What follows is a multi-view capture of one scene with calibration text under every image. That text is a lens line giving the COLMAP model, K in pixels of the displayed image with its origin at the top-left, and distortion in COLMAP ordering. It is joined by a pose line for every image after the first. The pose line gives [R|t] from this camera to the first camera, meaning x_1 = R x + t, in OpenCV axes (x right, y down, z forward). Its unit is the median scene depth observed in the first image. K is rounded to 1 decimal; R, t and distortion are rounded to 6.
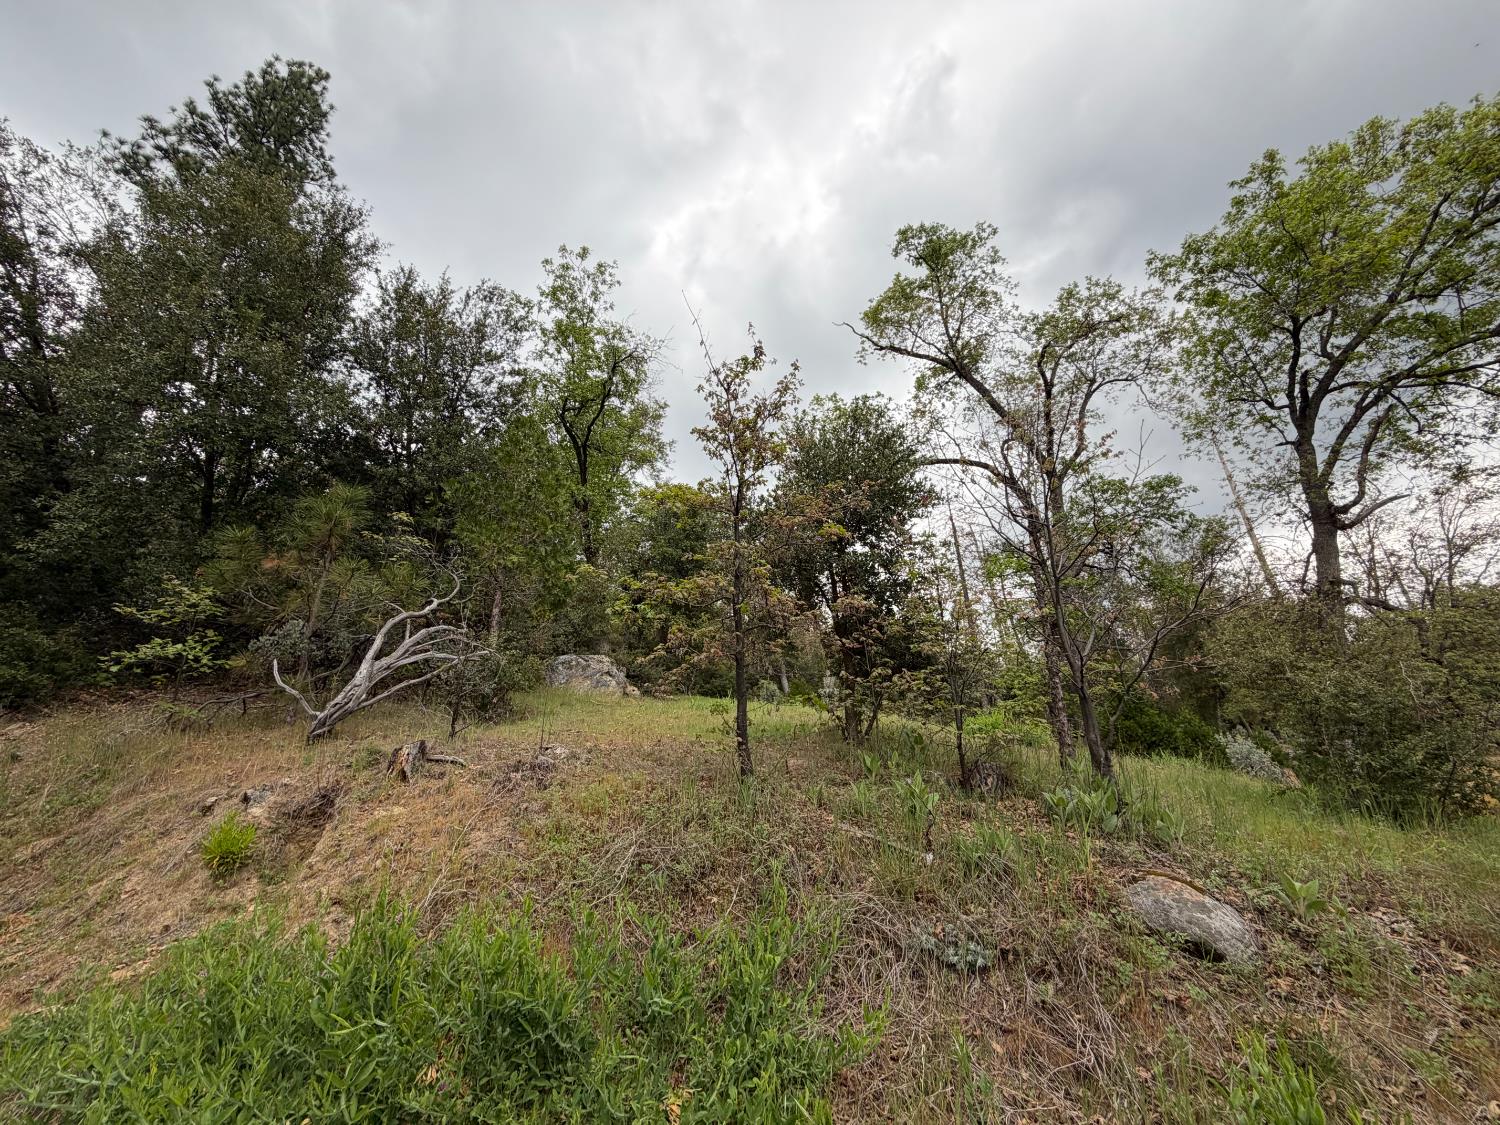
lens RADIAL K [[596.1, 0, 752.0], [0, 596.1, 562.3], [0, 0, 1]] dist [-0.003304, 0.000661]
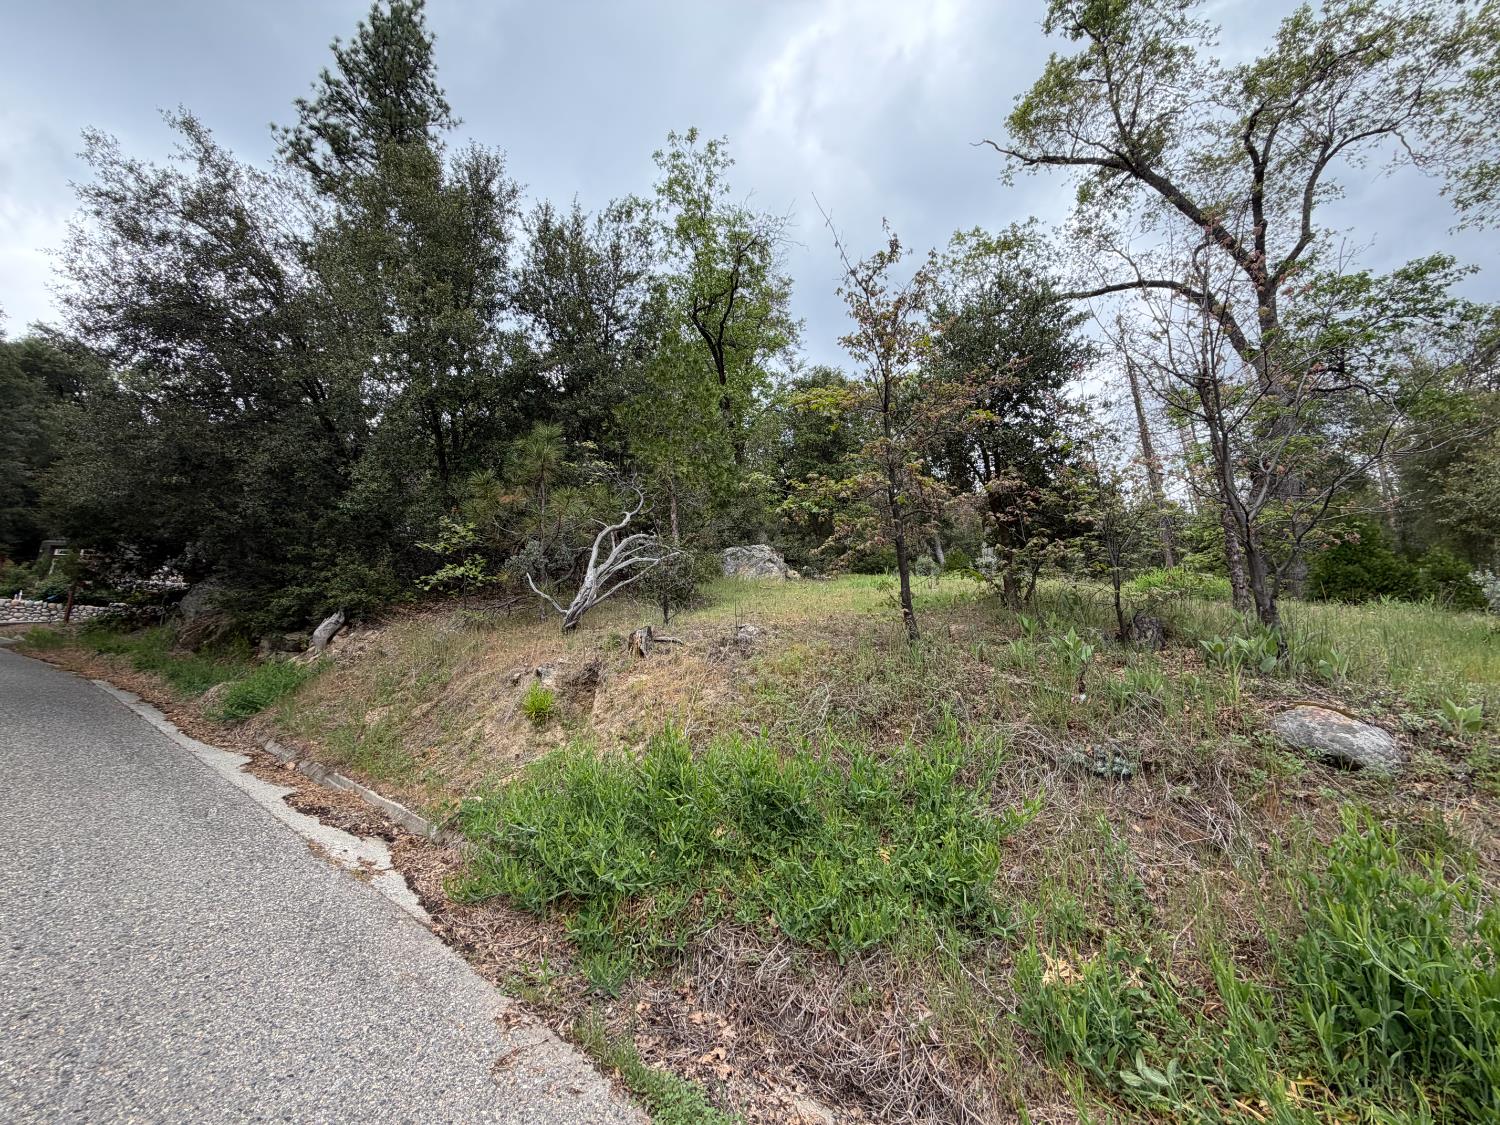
lens RADIAL K [[596.1, 0, 750.8], [0, 596.1, 567.7], [0, 0, 1]] dist [-0.003304, 0.000661]
pose [[0.964664, -0.077805, -0.251732, -0.007861], [0.128072, 0.973410, 0.189924, -0.026901], [0.230261, -0.215452, 0.948978, -0.096240]]
